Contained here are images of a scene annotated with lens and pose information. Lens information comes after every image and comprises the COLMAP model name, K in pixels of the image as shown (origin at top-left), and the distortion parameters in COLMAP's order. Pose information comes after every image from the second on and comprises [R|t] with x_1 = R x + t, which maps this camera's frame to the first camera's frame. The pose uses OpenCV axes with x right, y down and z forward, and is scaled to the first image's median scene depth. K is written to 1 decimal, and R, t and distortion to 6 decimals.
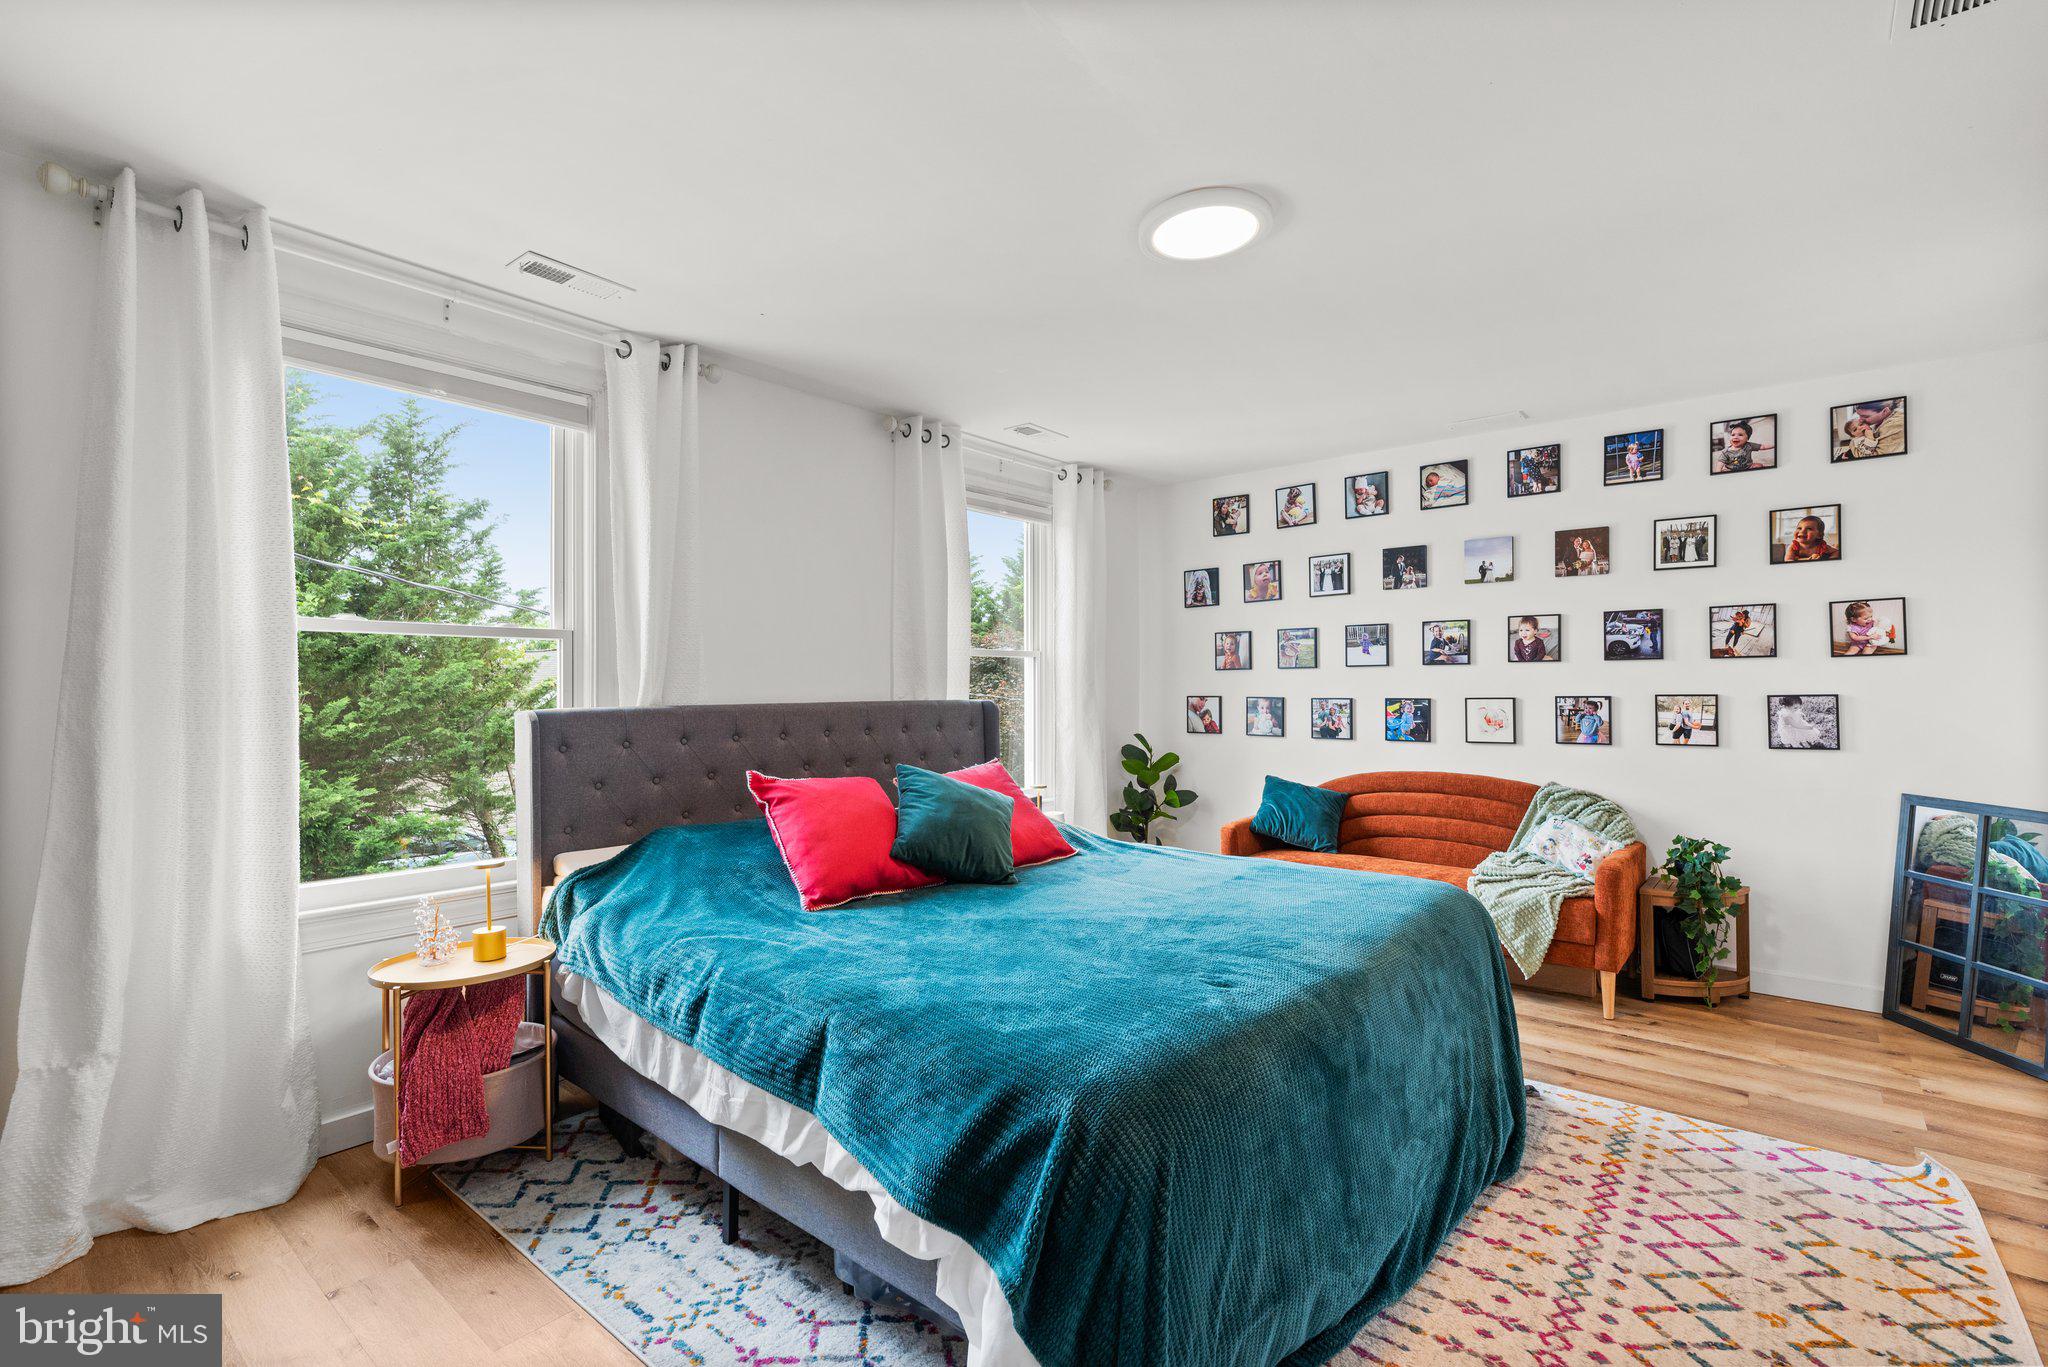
lens RADIAL K [[932.9, 0, 1024.0], [0, 932.9, 683.5], [0, 0, 1]] dist [0.000840, -0.000126]
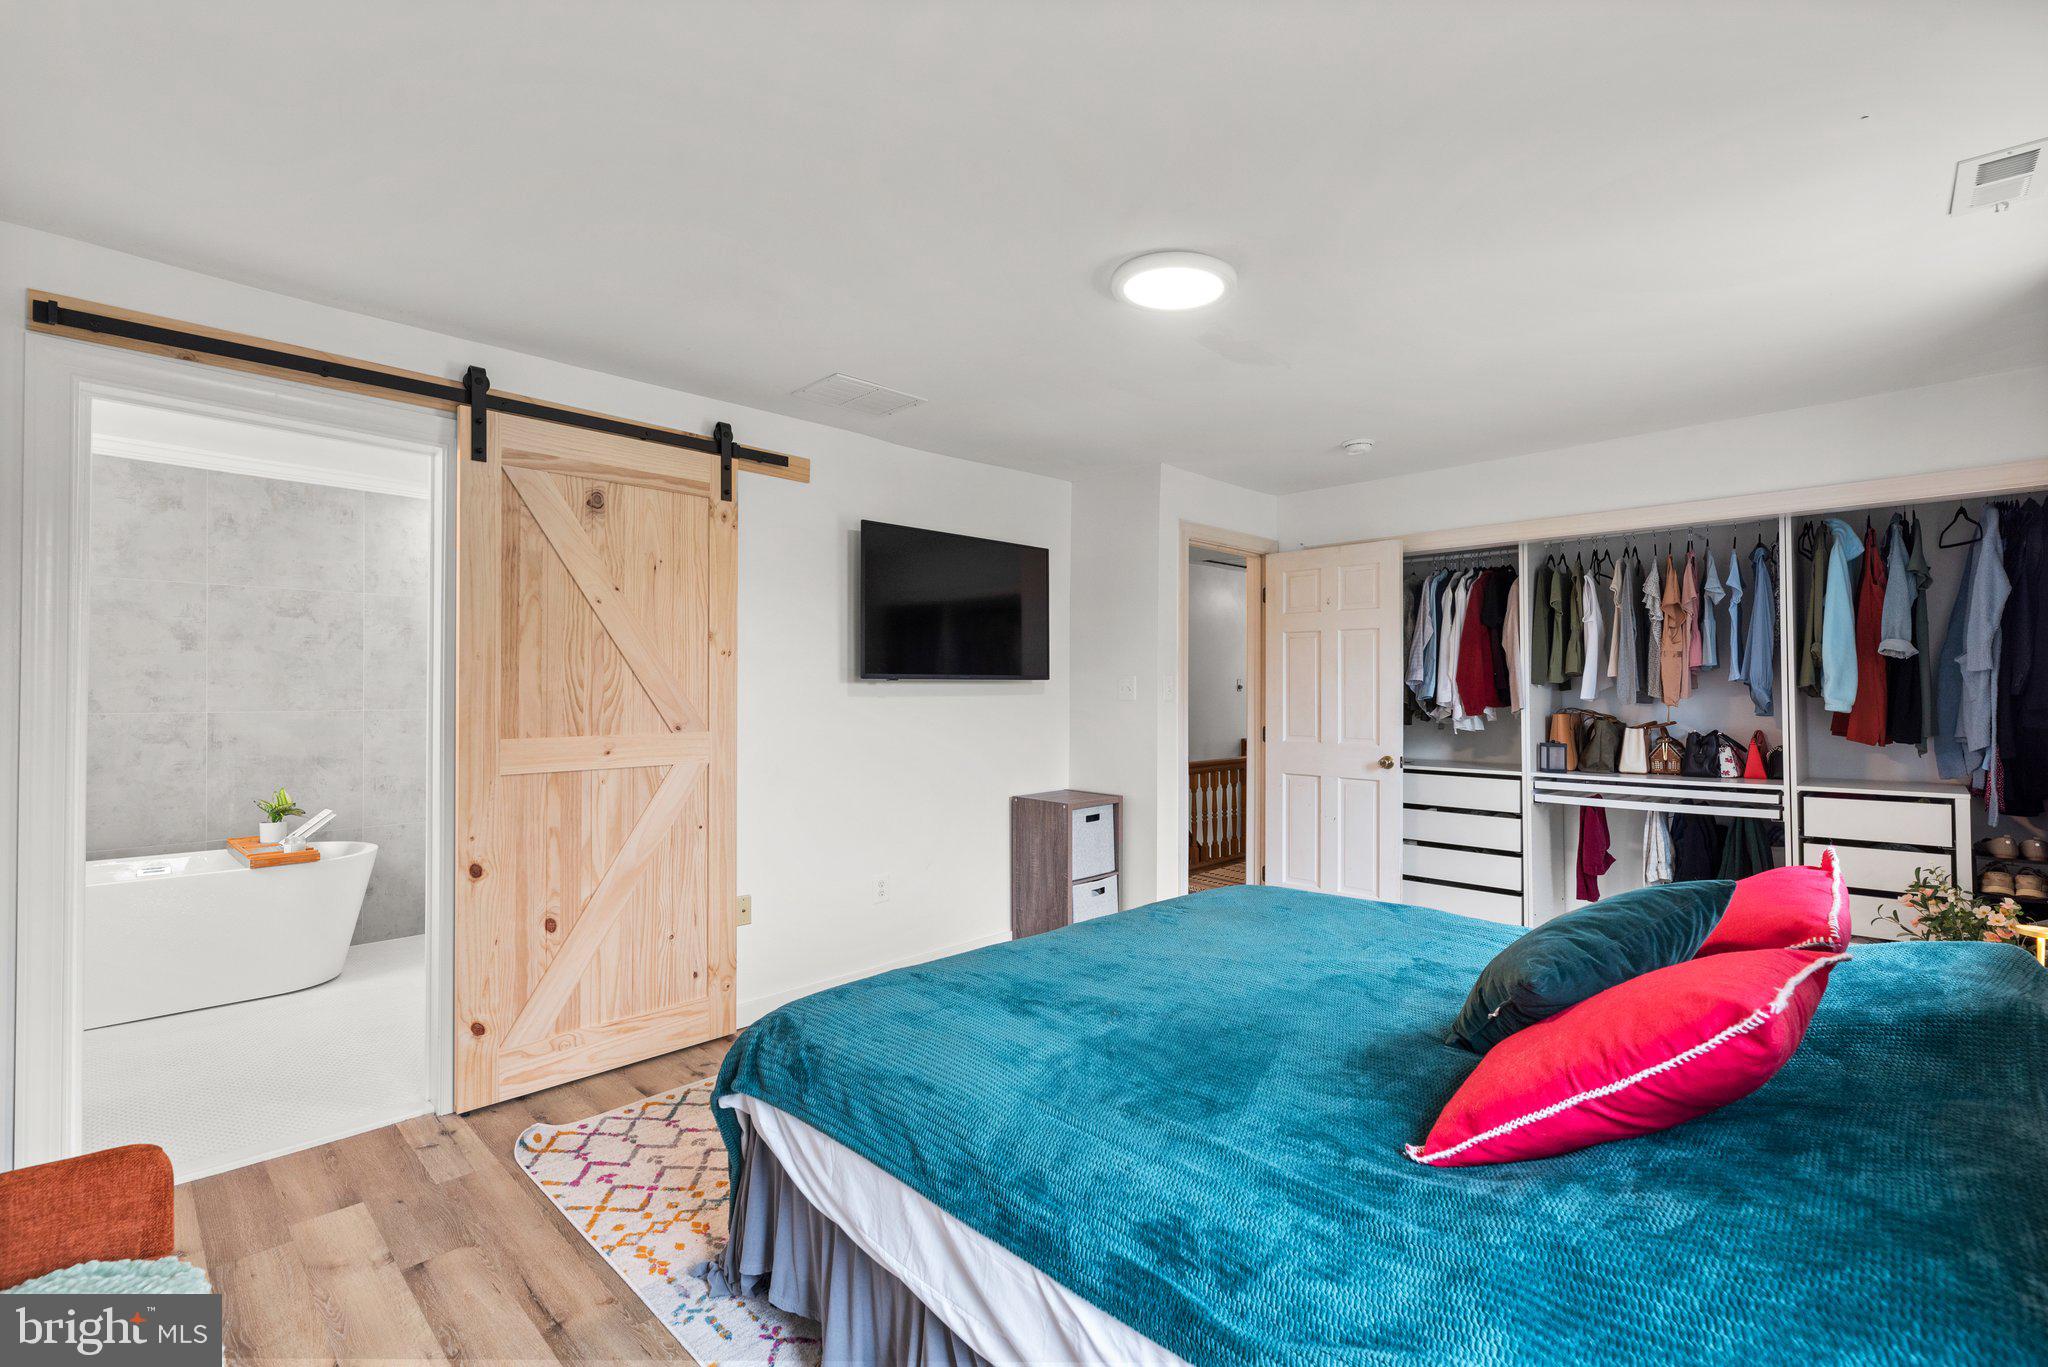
lens RADIAL K [[911.7, 0, 1024.0], [0, 911.7, 683.5], [0, 0, 1]] dist [0.004756, 0.000254]
pose [[-0.996276, 0.002812, 0.086177, 0.160548], [0.002180, 0.999970, -0.007437, -0.013316], [-0.086195, -0.007221, -0.996252, 1.200420]]
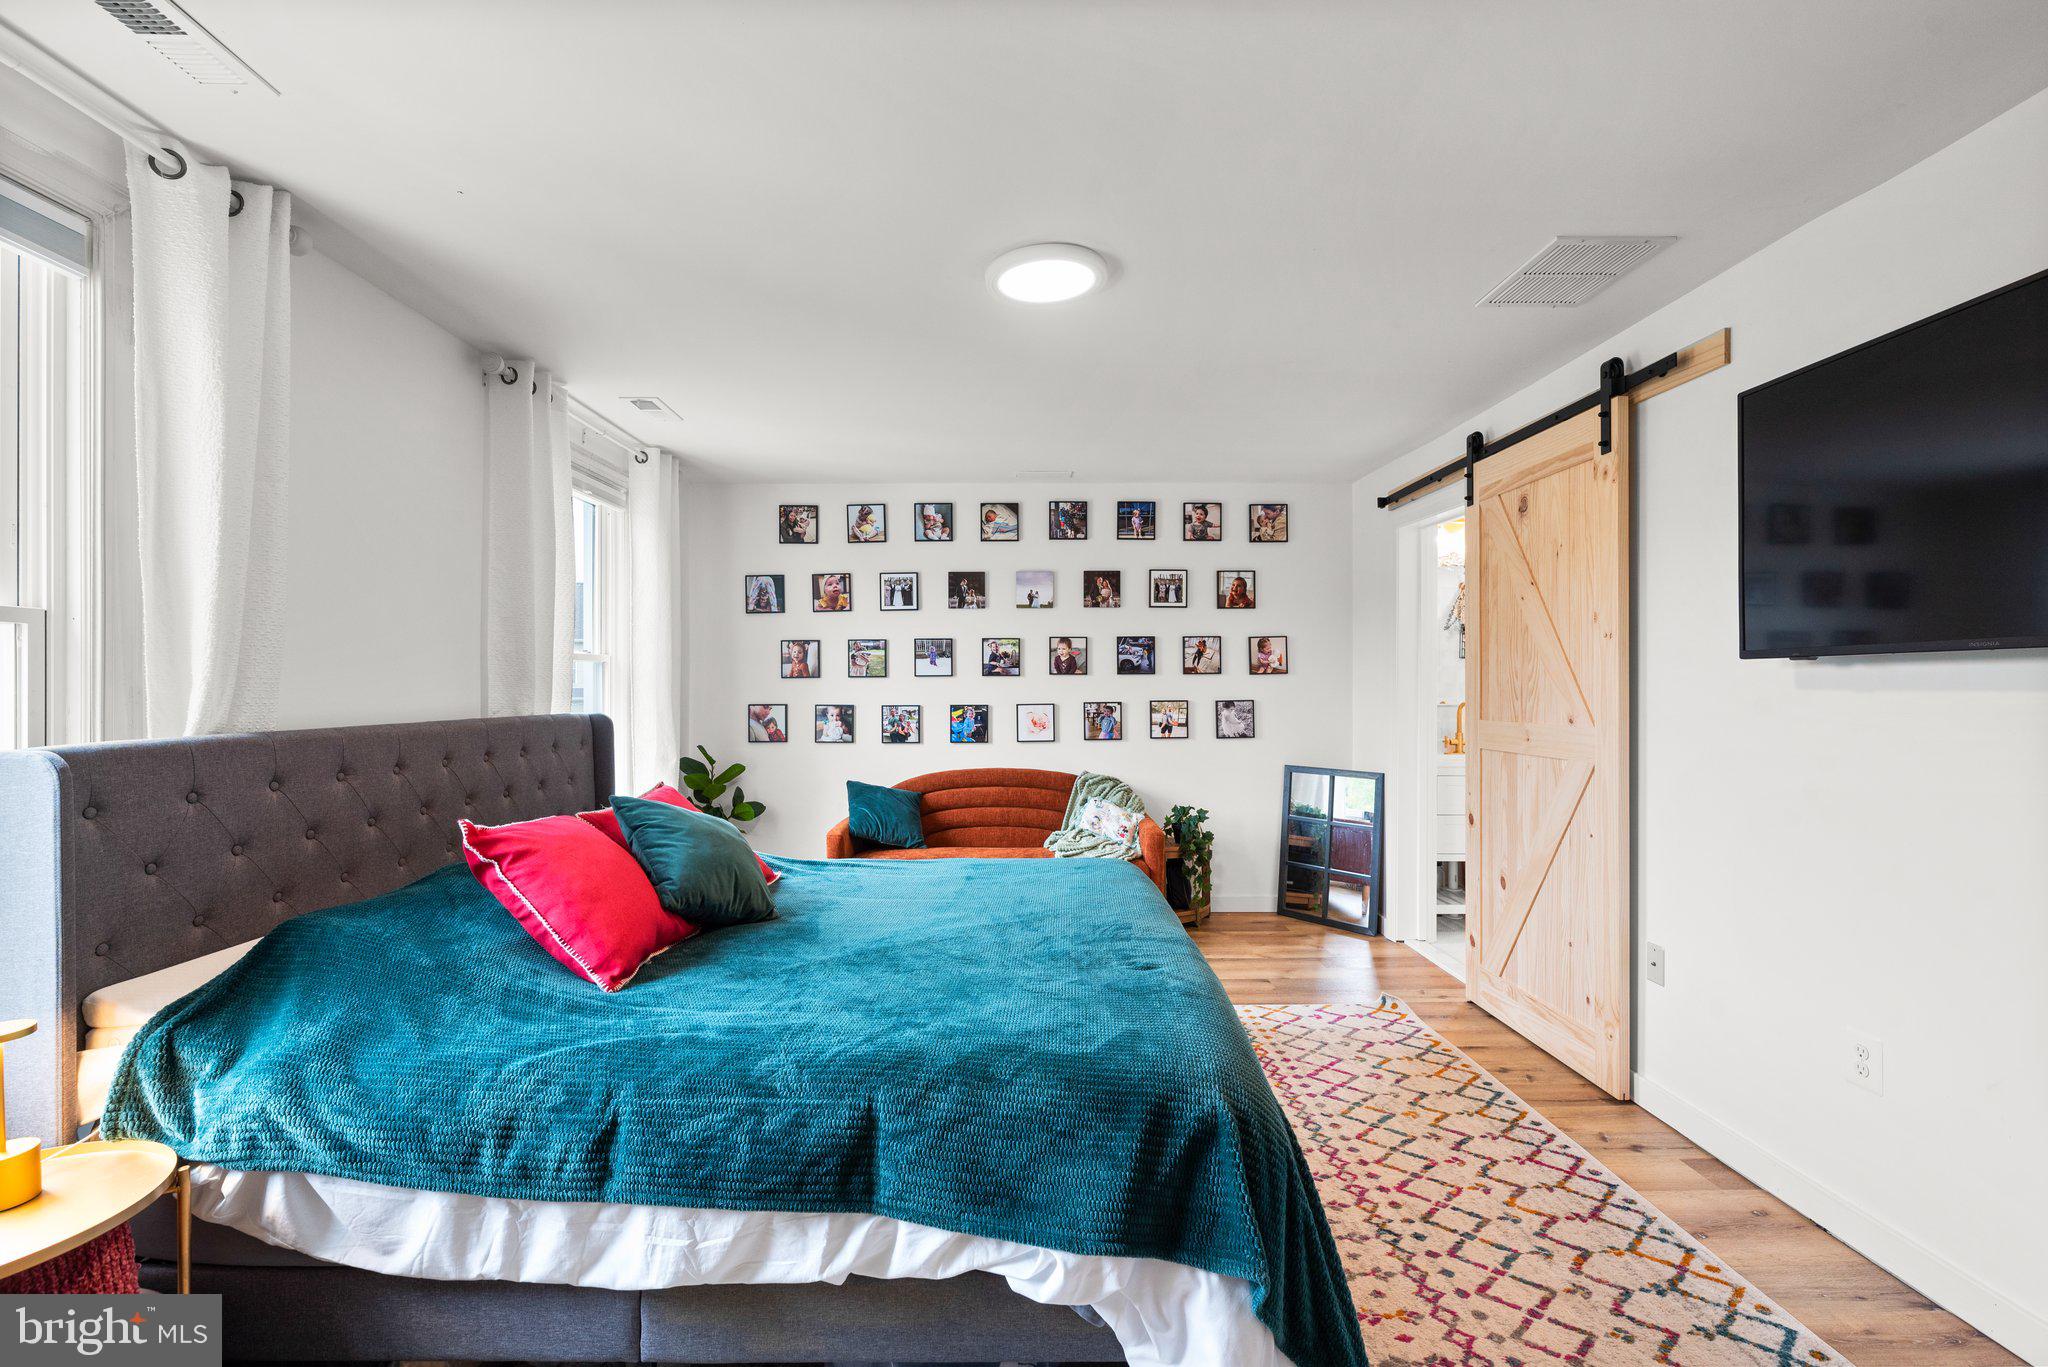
lens RADIAL K [[911.7, 0, 1024.0], [0, 911.7, 683.5], [0, 0, 1]] dist [0.004756, 0.000254]
pose [[0.761094, 0.003714, 0.648630, -0.298849], [-0.002184, 0.999993, -0.003164, -0.007927], [-0.648637, 0.000991, 0.761097, 0.125383]]
